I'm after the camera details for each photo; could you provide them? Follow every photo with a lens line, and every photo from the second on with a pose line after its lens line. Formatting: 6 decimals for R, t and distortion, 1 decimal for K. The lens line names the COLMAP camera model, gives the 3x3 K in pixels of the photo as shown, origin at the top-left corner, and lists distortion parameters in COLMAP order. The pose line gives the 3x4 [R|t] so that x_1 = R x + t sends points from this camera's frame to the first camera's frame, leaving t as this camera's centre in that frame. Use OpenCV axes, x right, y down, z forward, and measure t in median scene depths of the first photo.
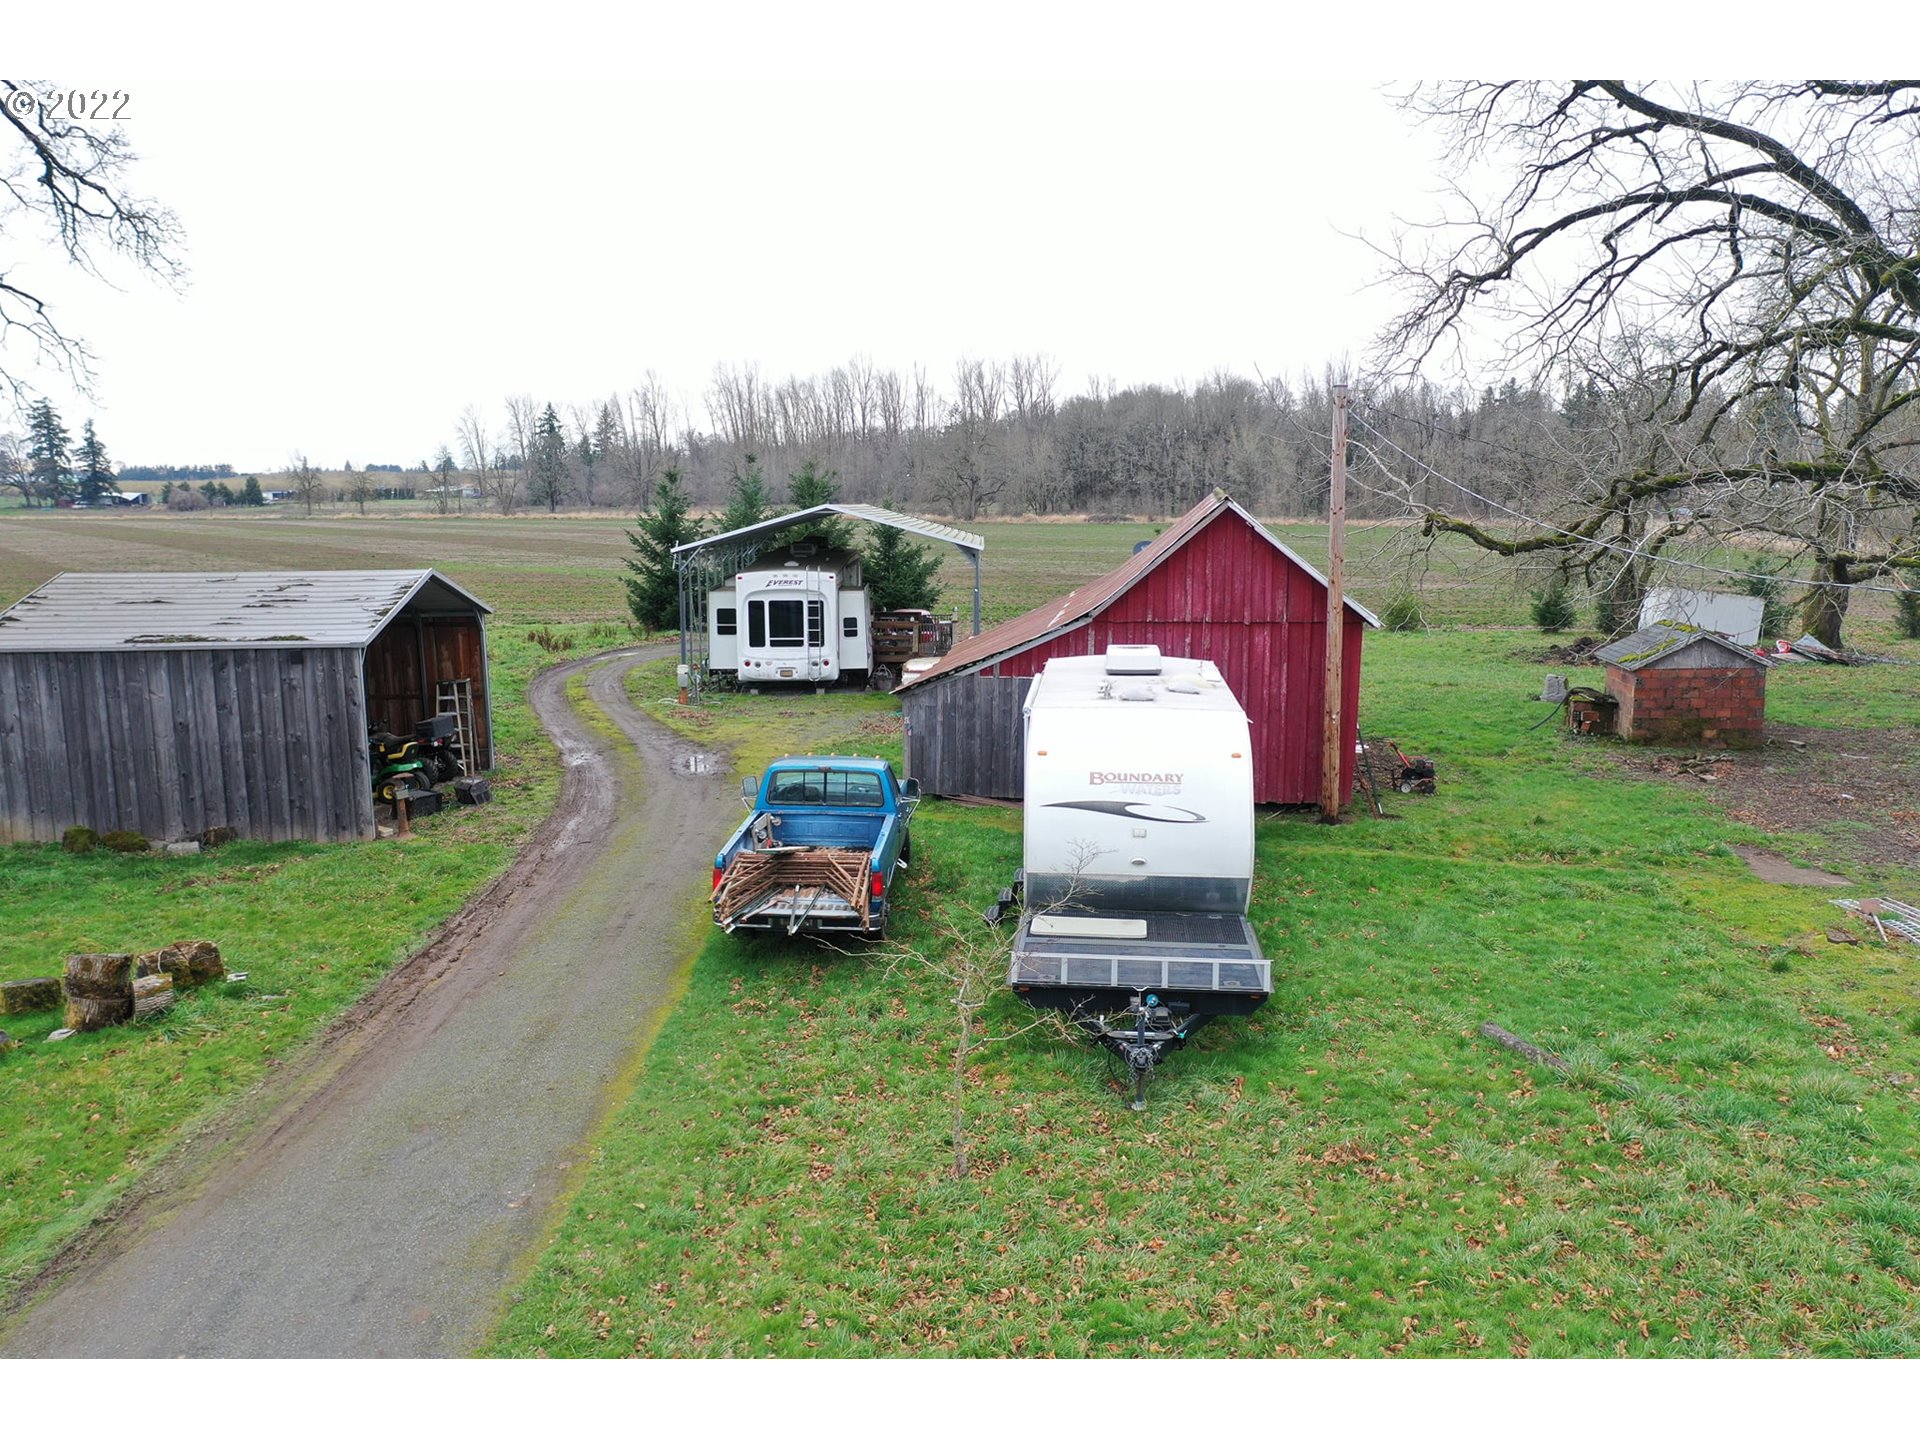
lens RADIAL K [[1499.7, 0, 960.0], [0, 1499.7, 720.0], [0, 0, 1]] dist [-0.009917, 0.010797]
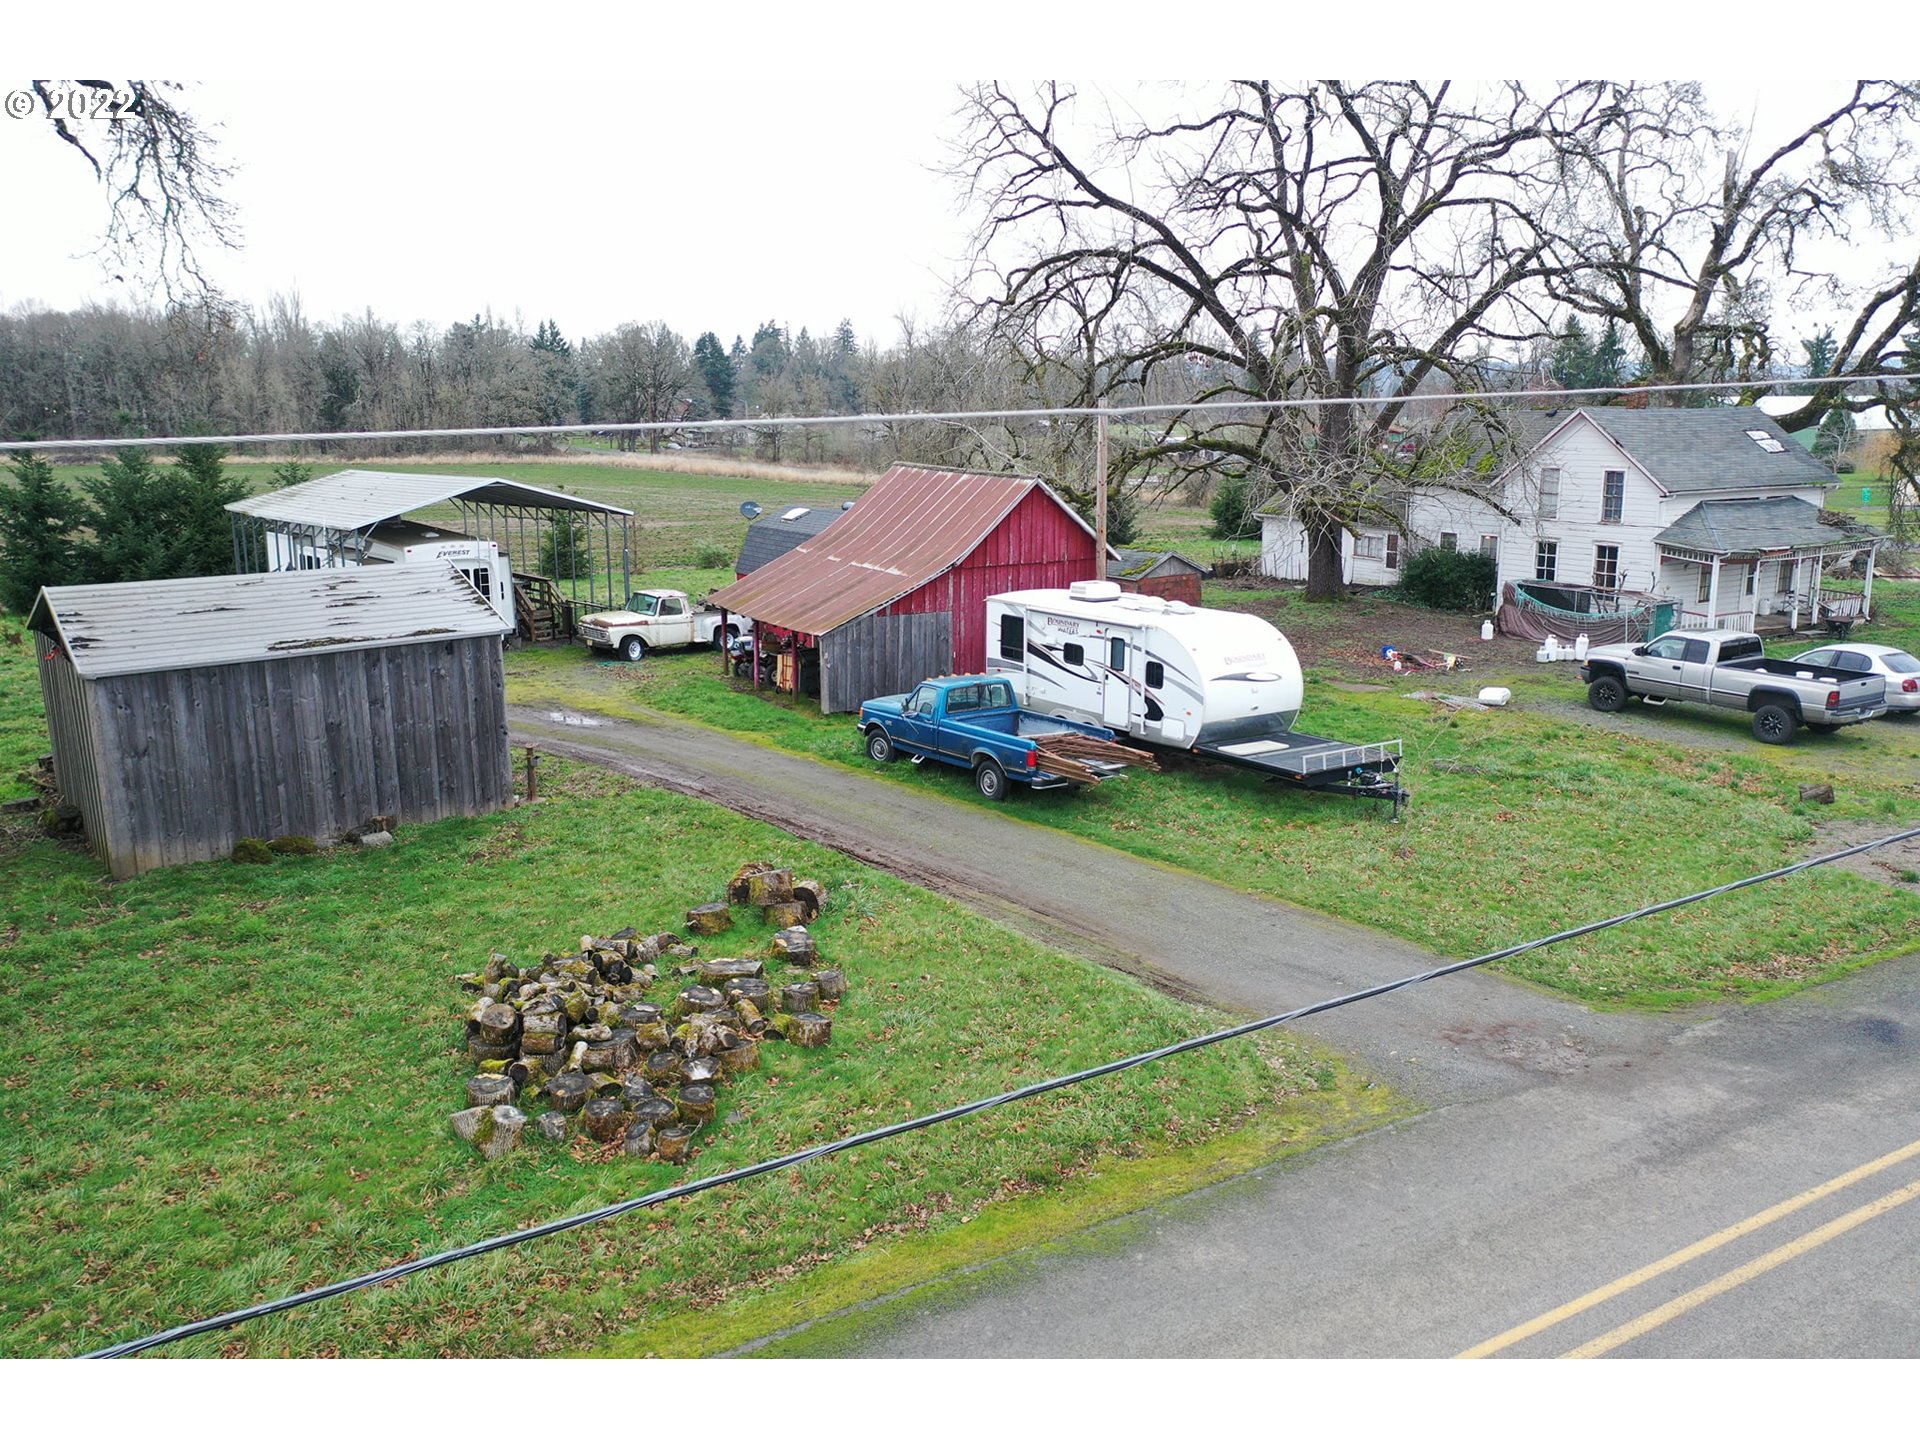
lens RADIAL K [[1486.3, 0, 960.0], [0, 1486.3, 720.0], [0, 0, 1]] dist [-0.003672, 0.005089]
pose [[0.776428, -0.127094, 0.617258, -0.814007], [0.097506, 0.991886, 0.081582, -0.041434], [-0.622618, -0.003157, 0.782520, -0.070086]]
